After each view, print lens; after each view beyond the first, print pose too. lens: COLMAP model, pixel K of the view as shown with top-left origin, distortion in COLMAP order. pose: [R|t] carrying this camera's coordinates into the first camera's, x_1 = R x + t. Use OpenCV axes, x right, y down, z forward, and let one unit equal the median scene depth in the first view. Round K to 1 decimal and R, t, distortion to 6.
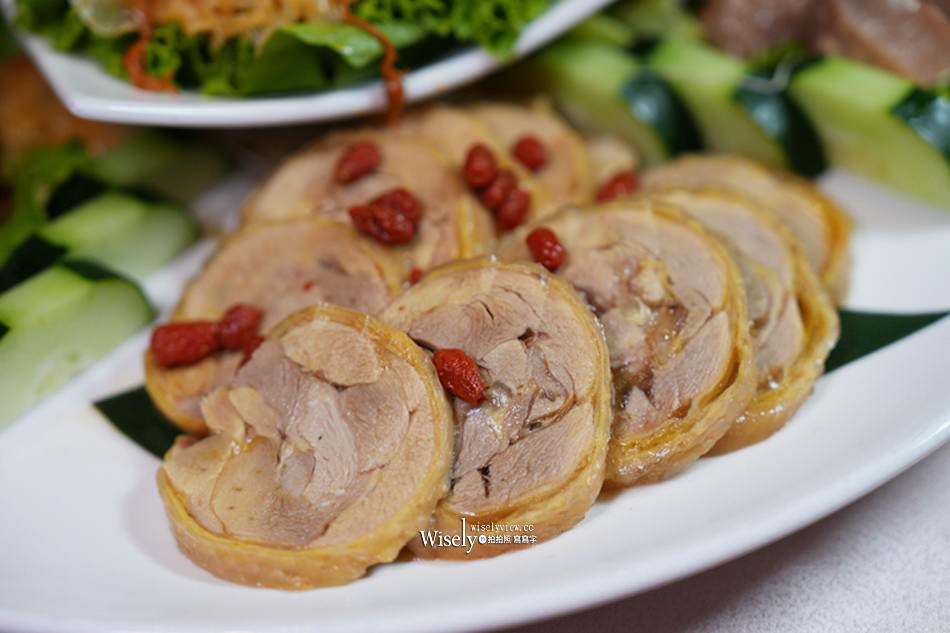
lens RADIAL K [[1936.3, 0, 475.0], [0, 1936.3, 316.5], [0, 0, 1]] dist [0.197469, -0.045328]
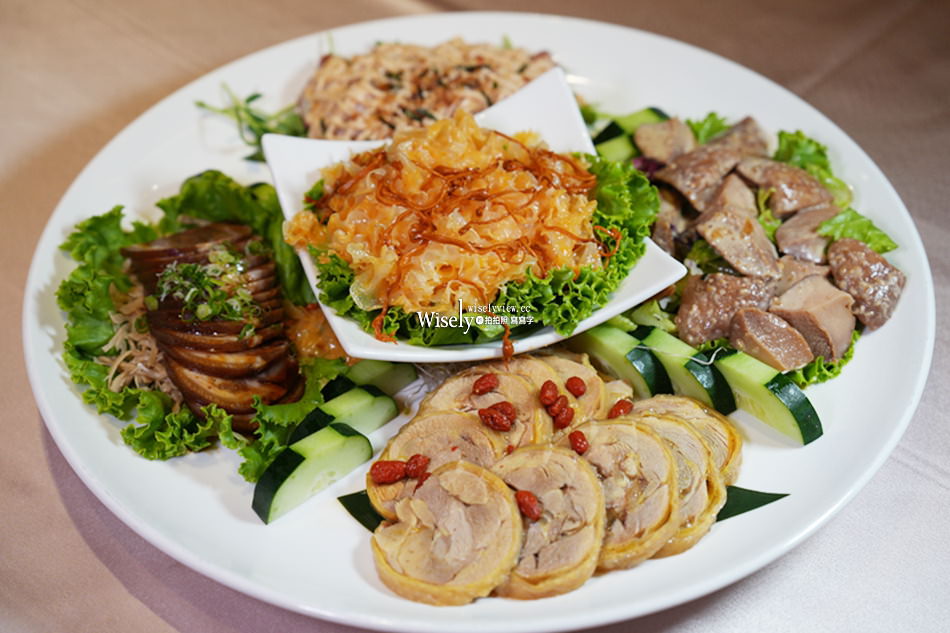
lens RADIAL K [[1343.0, 0, 475.0], [0, 1343.0, 316.5], [0, 0, 1]] dist [0.017139, 0.005195]
pose [[0.994245, 0.090039, -0.058050, 0.000345], [-0.094622, 0.992152, -0.081732, -0.041102], [0.050235, 0.086755, 0.994962, -0.360201]]
